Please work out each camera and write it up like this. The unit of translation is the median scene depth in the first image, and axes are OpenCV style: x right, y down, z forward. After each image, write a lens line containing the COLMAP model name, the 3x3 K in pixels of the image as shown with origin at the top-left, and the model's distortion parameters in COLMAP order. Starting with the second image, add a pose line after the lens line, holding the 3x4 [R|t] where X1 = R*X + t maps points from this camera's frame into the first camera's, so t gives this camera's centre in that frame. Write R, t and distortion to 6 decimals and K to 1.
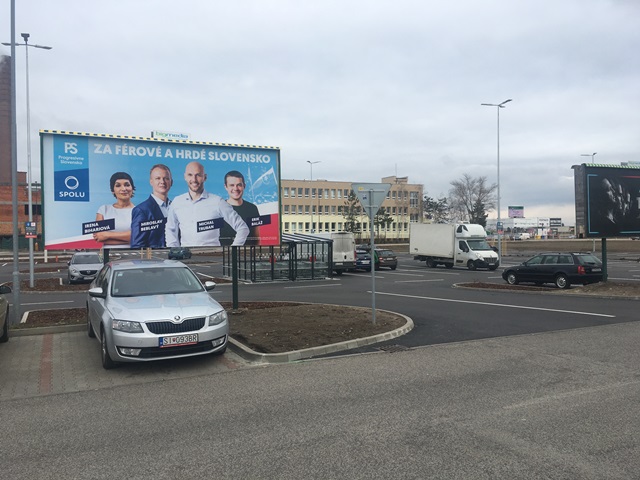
lens RADIAL K [[543.1, 0, 320.9], [0, 543.1, 236.5], [0, 0, 1]] dist [0.081561, -0.060383]
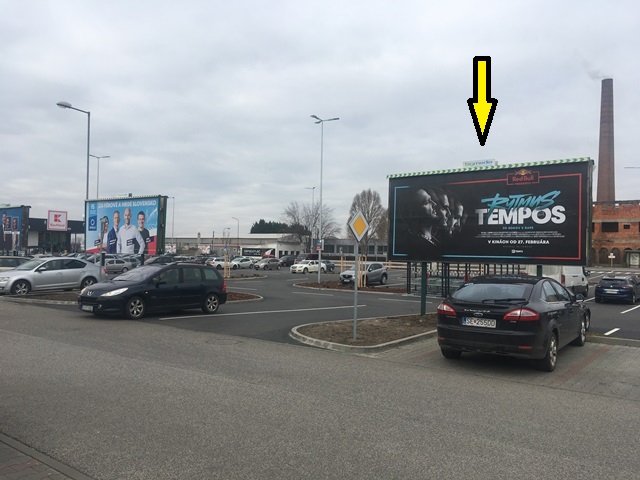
lens RADIAL K [[543.1, 0, 304.1], [0, 543.1, 253.5], [0, 0, 1]] dist [0.081561, -0.060383]
pose [[0.437398, 0.026570, -0.898875, 1.663139], [-0.024756, 0.999540, 0.017499, -0.028272], [0.898927, 0.014598, 0.437855, 0.704696]]
